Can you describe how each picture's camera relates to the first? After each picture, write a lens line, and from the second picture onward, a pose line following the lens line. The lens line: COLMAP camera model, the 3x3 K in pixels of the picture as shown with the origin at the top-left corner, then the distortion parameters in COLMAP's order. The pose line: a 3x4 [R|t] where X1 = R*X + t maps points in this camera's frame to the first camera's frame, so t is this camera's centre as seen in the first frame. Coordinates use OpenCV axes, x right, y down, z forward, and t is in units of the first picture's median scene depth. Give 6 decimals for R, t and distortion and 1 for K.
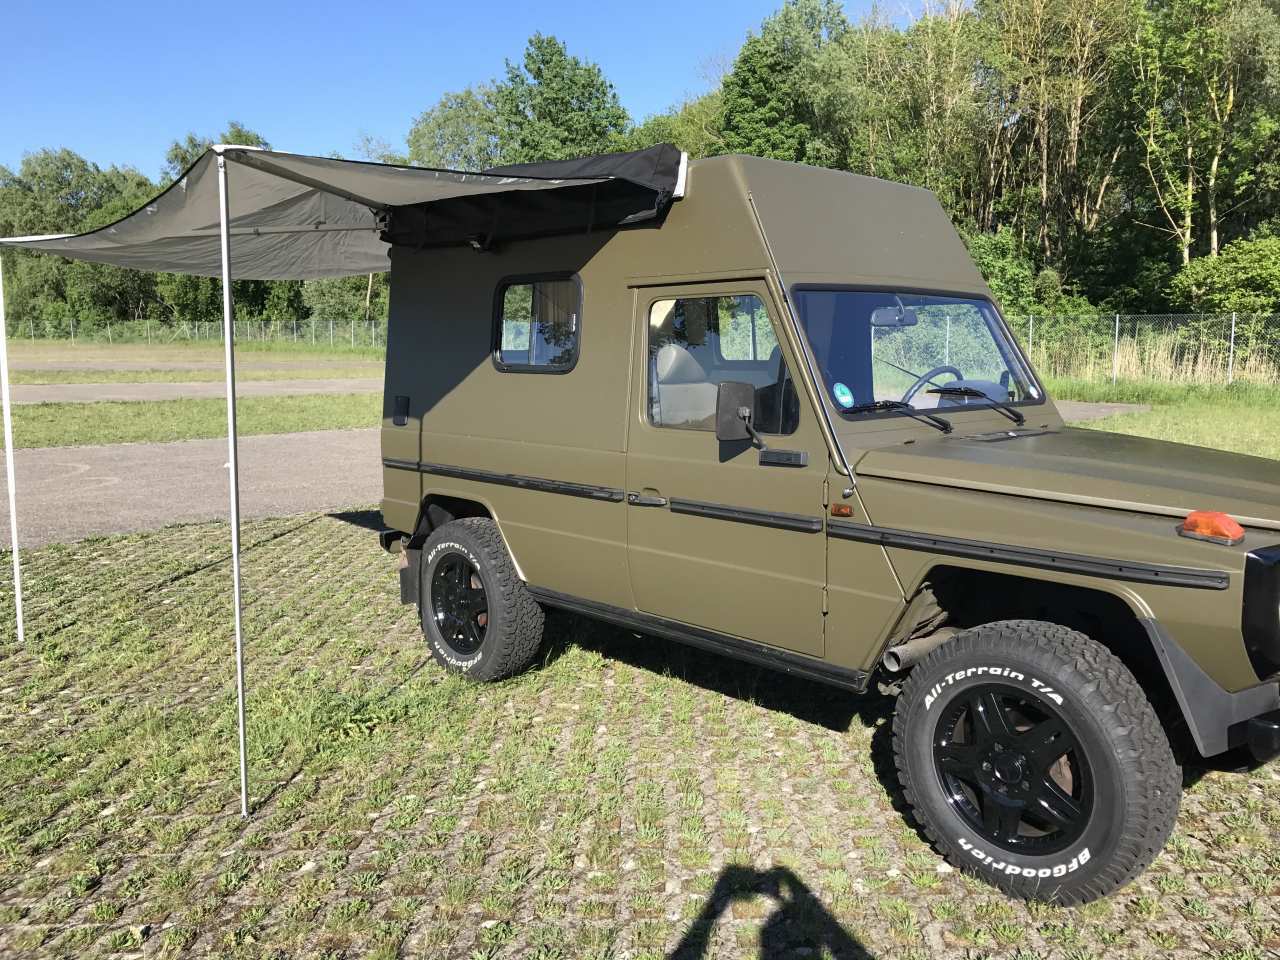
lens RADIAL K [[1045.4, 0, 640.0], [0, 1045.4, 480.0], [0, 0, 1]] dist [0.006355, -0.001769]
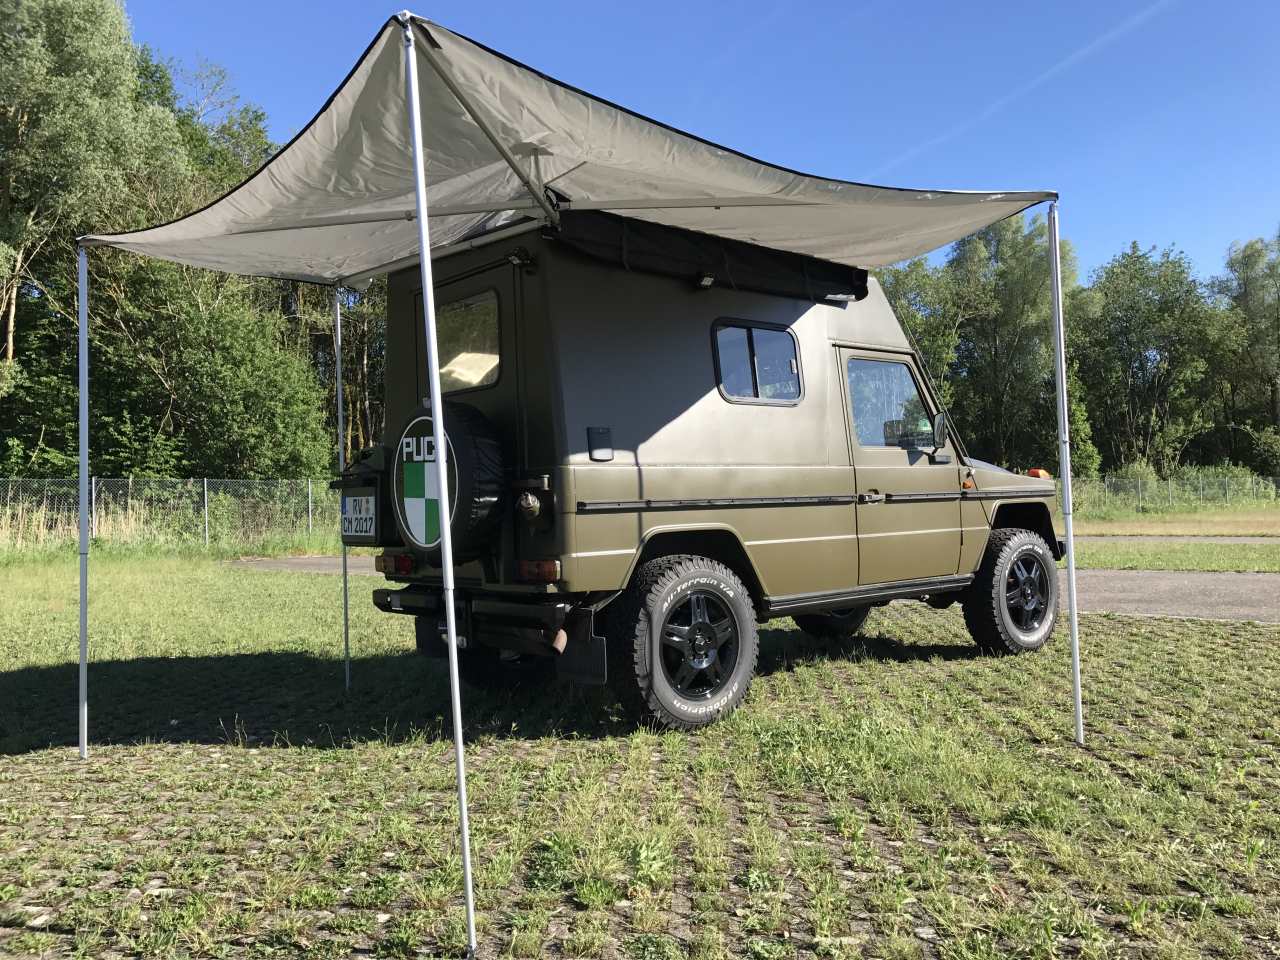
lens RADIAL K [[1045.4, 0, 640.0], [0, 1045.4, 480.0], [0, 0, 1]] dist [0.006355, -0.001769]
pose [[0.062636, 0.044161, 0.997059, -1.190320], [0.171970, 0.983601, -0.054369, 0.015662], [-0.983109, 0.174869, 0.054015, 1.042297]]
